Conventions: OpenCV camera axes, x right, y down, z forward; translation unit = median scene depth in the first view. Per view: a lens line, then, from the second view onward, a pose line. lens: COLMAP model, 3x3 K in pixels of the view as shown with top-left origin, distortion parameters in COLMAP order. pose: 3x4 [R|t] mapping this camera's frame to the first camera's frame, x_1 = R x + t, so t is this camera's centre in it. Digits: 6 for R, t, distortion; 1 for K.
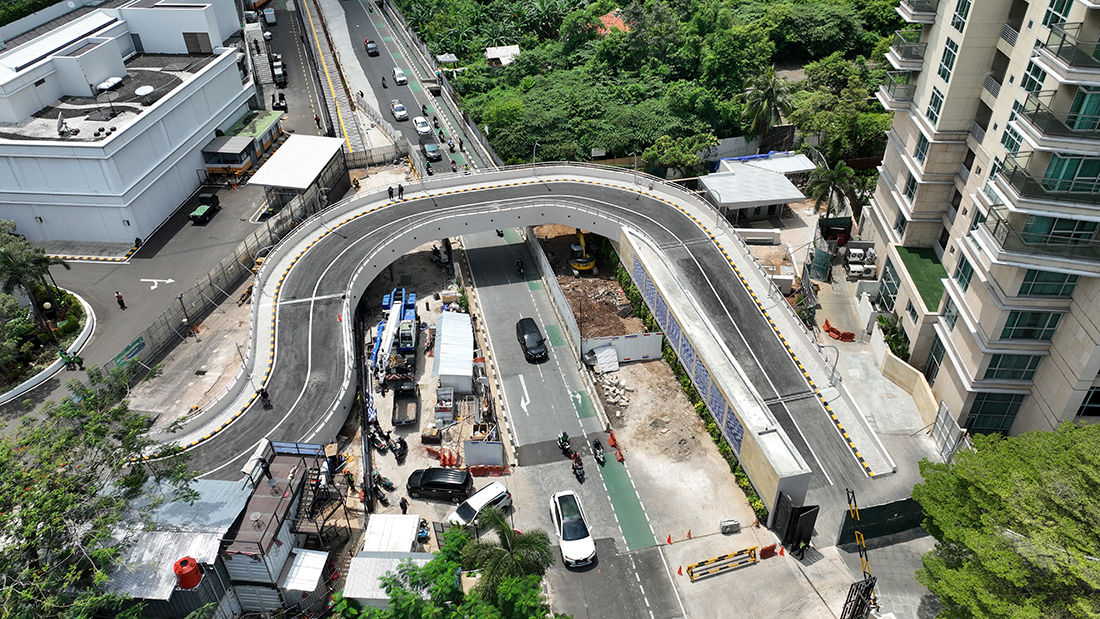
lens RADIAL K [[772.8, 0, 550.0], [0, 772.8, 309.5], [0, 0, 1]] dist [0.009841, 0.005620]
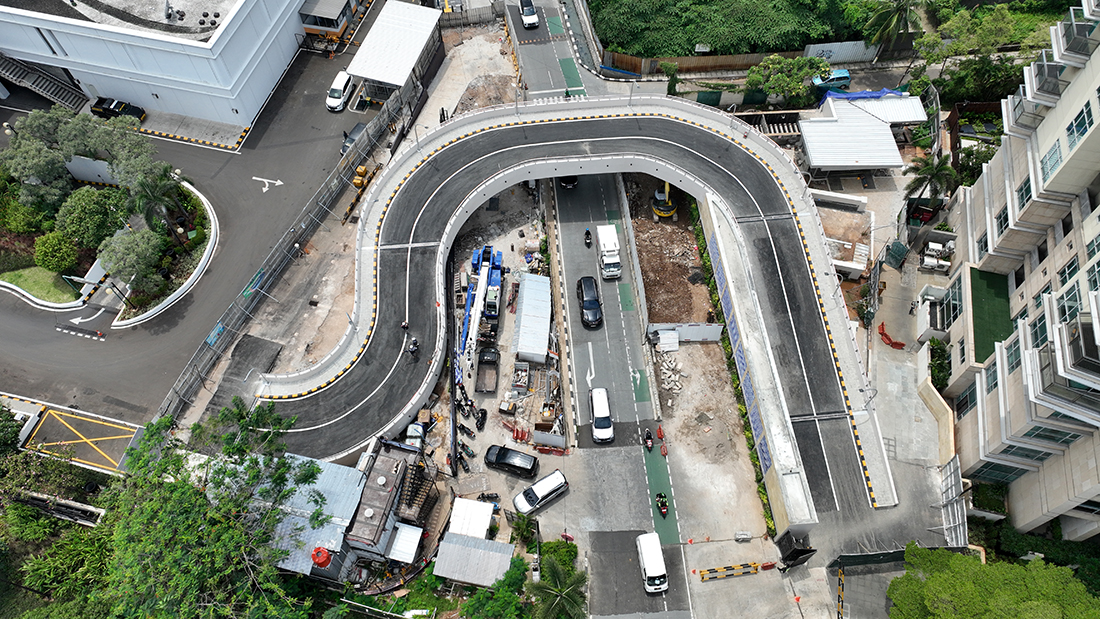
lens RADIAL K [[772.8, 0, 550.0], [0, 772.8, 309.5], [0, 0, 1]] dist [0.009841, 0.005620]
pose [[0.989310, 0.130410, -0.065268, -0.028929], [-0.095801, 0.918623, 0.383346, -0.393258], [0.109949, -0.372995, 0.921296, -0.021035]]
